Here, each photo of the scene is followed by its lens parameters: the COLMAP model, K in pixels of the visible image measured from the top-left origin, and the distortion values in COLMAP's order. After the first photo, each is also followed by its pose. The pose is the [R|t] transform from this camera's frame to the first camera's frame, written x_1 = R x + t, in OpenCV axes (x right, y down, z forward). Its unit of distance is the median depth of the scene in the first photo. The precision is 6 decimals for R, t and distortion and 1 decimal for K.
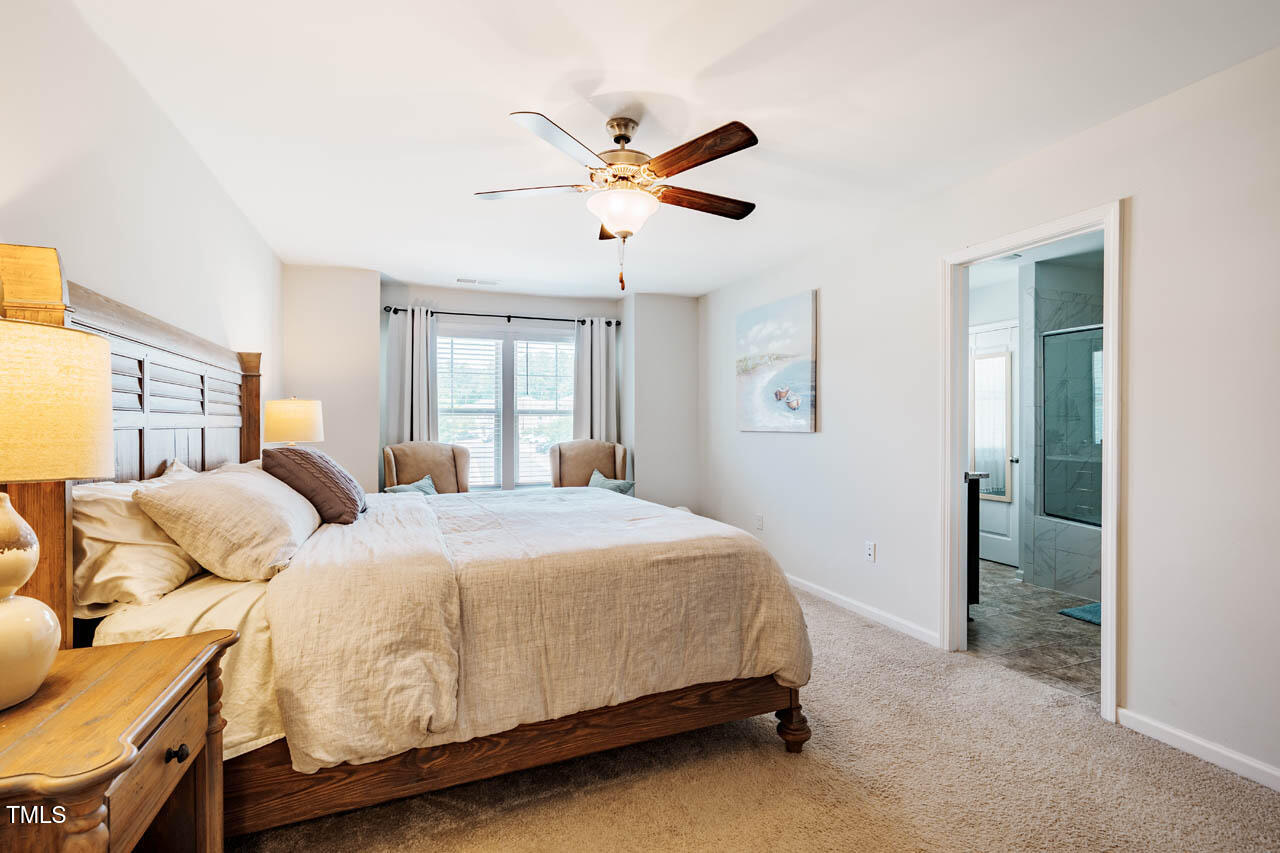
lens RADIAL K [[572.4, 0, 666.3], [0, 572.4, 428.3], [0, 0, 1]] dist [0.000981, 0.000173]
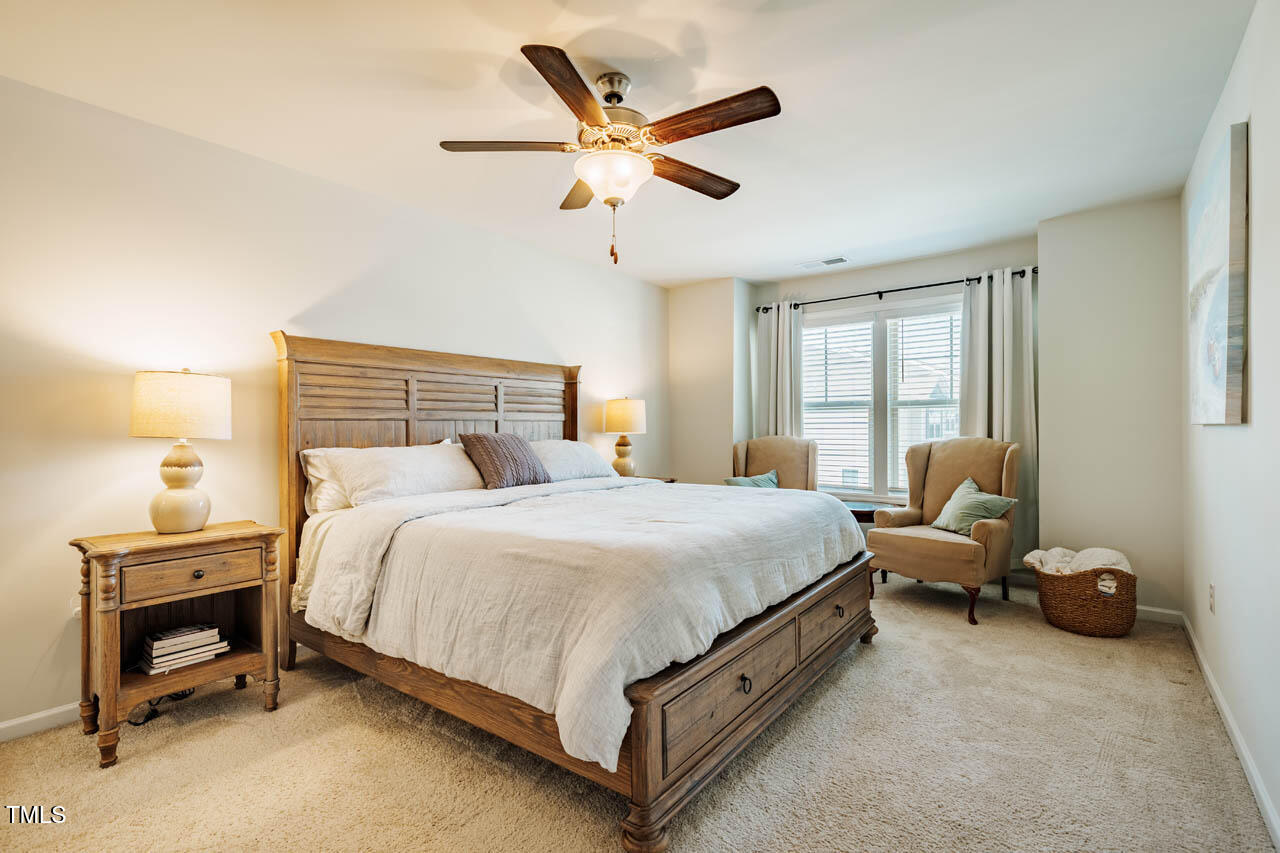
lens RADIAL K [[605.2, 0, 644.3], [0, 605.2, 431.3], [0, 0, 1]] dist [-0.002443, 0.000035]
pose [[0.498731, 0.005201, -0.866741, 0.378519], [-0.001685, 0.999986, 0.005031, 0.009599], [0.866755, -0.001048, 0.498732, 0.273272]]
